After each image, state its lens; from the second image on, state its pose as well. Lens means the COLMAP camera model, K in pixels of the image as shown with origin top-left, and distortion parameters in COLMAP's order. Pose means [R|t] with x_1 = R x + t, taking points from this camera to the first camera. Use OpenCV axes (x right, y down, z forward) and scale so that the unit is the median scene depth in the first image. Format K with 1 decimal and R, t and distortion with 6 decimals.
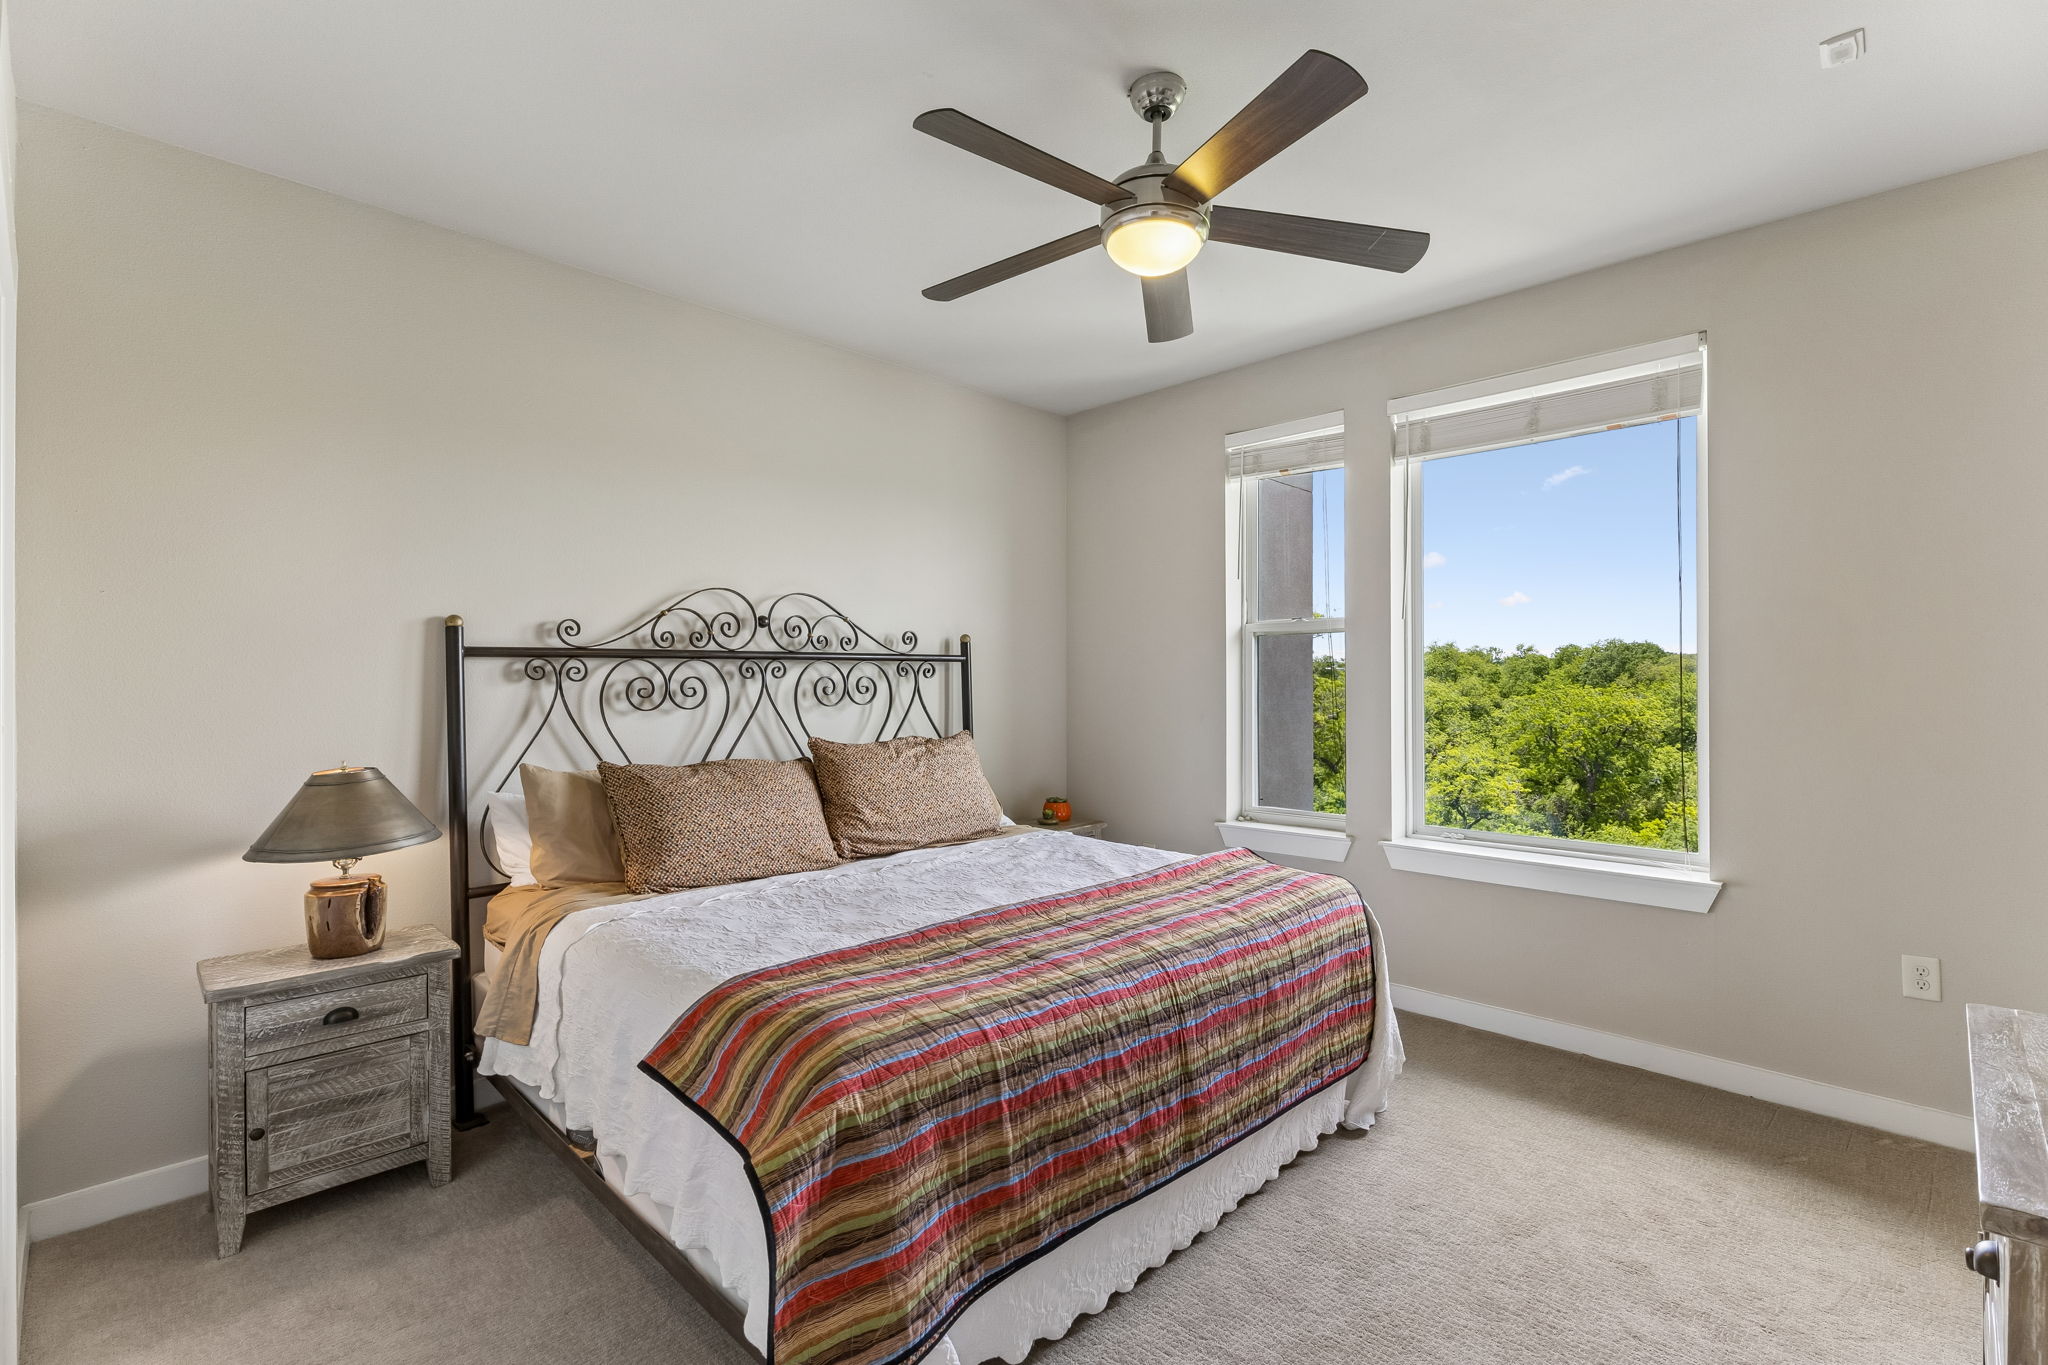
lens RADIAL K [[953.3, 0, 1028.9], [0, 953.3, 681.9], [0, 0, 1]] dist [-0.000068, -0.000089]
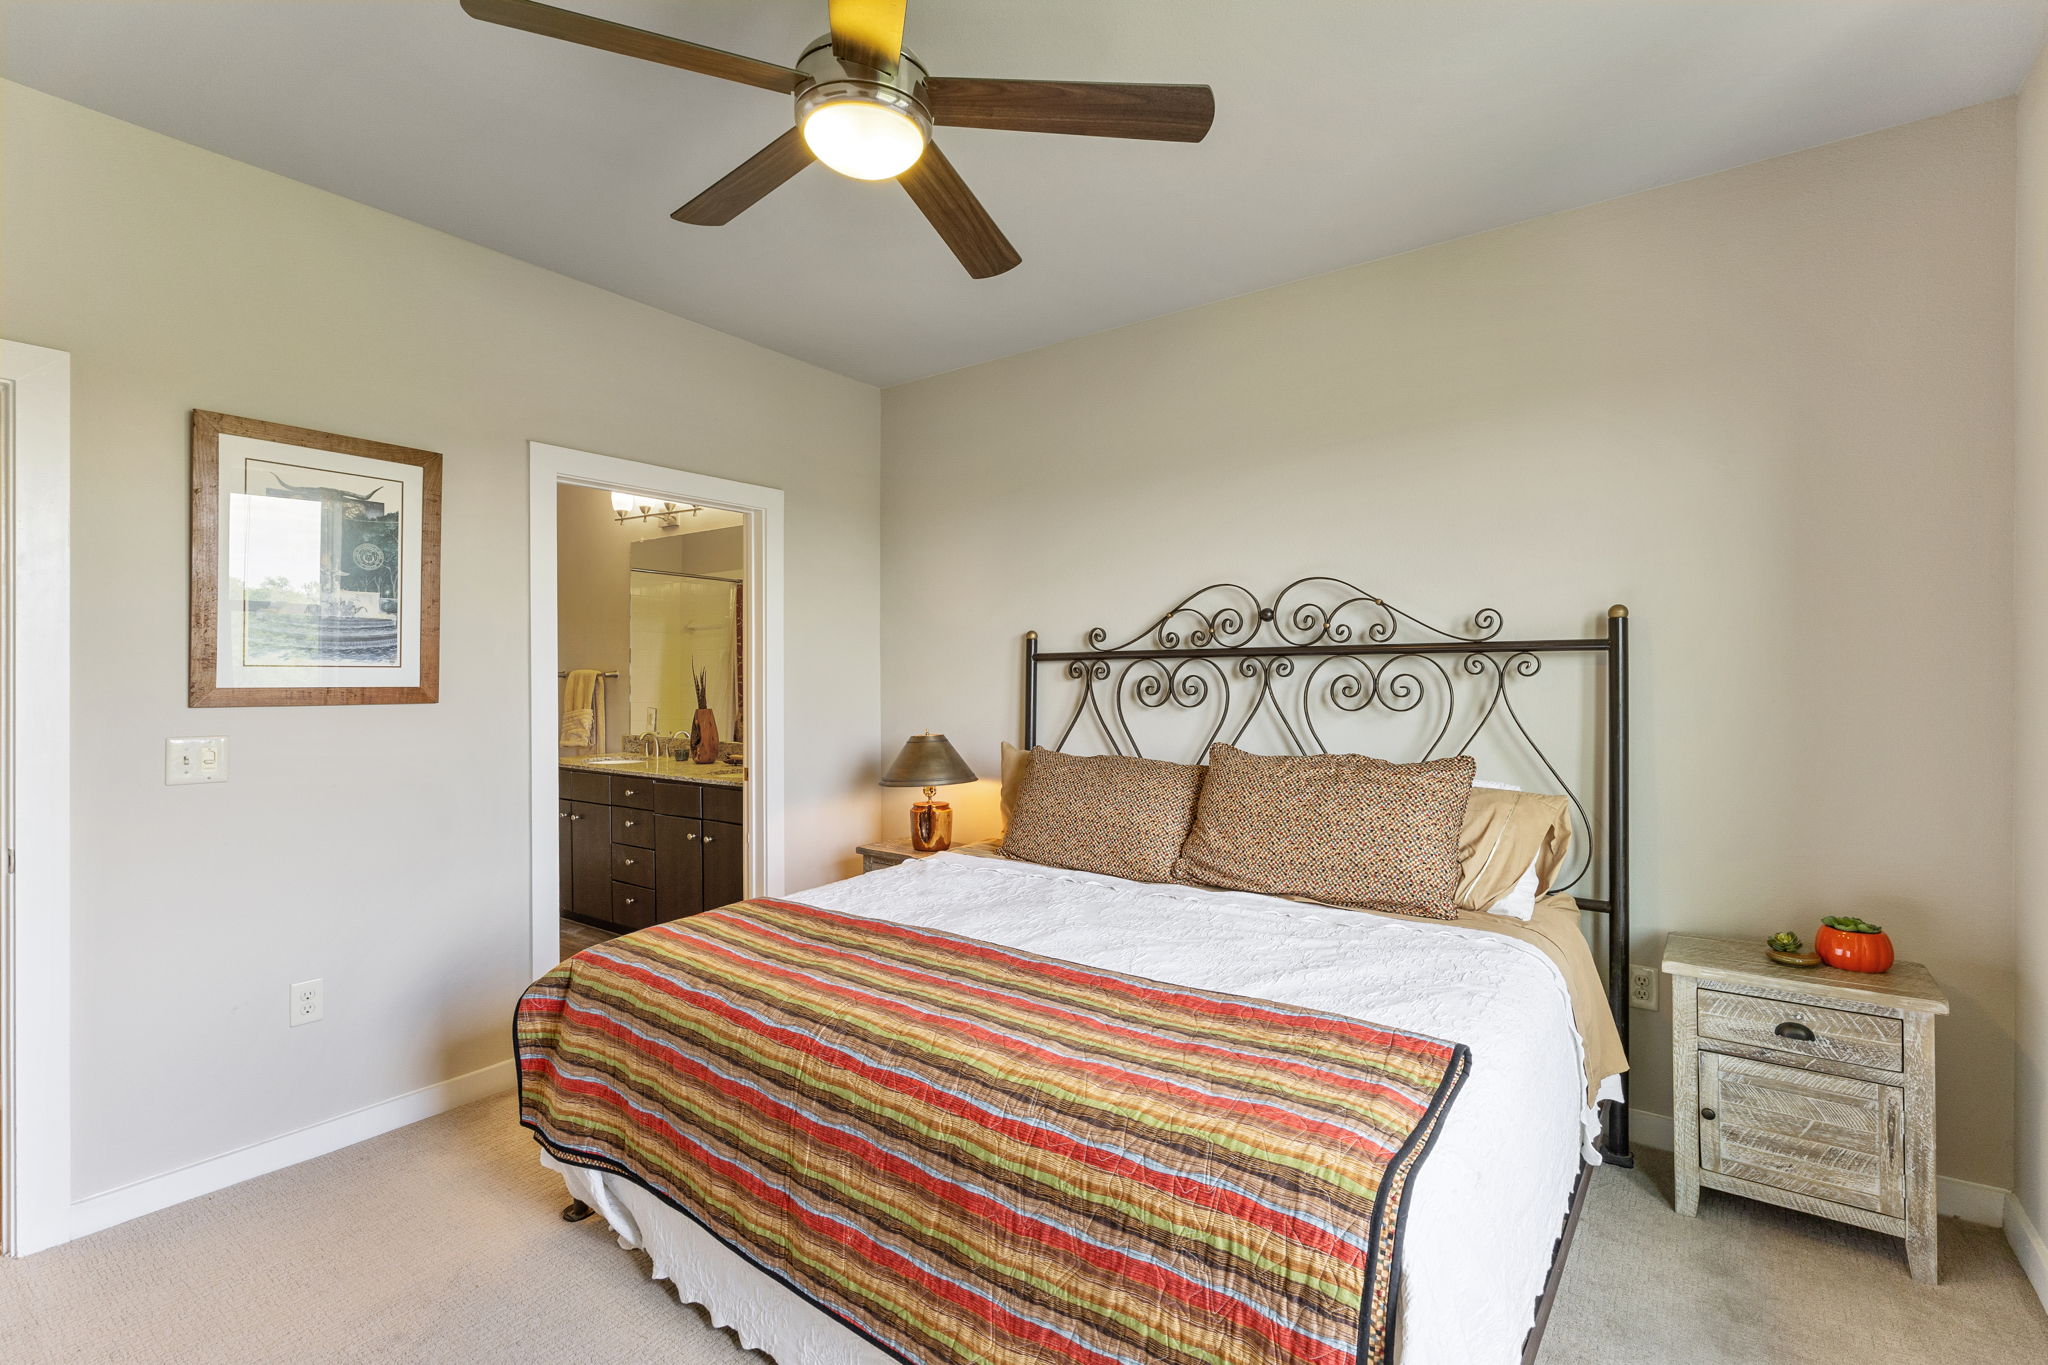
lens RADIAL K [[953.3, 0, 1028.8], [0, 953.3, 679.7], [0, 0, 1]] dist [-0.000068, -0.000089]
pose [[0.110213, 0.003869, -0.993900, 0.641270], [0.000441, 0.999992, 0.003942, -0.005007], [0.993908, -0.000873, 0.110210, 0.718339]]
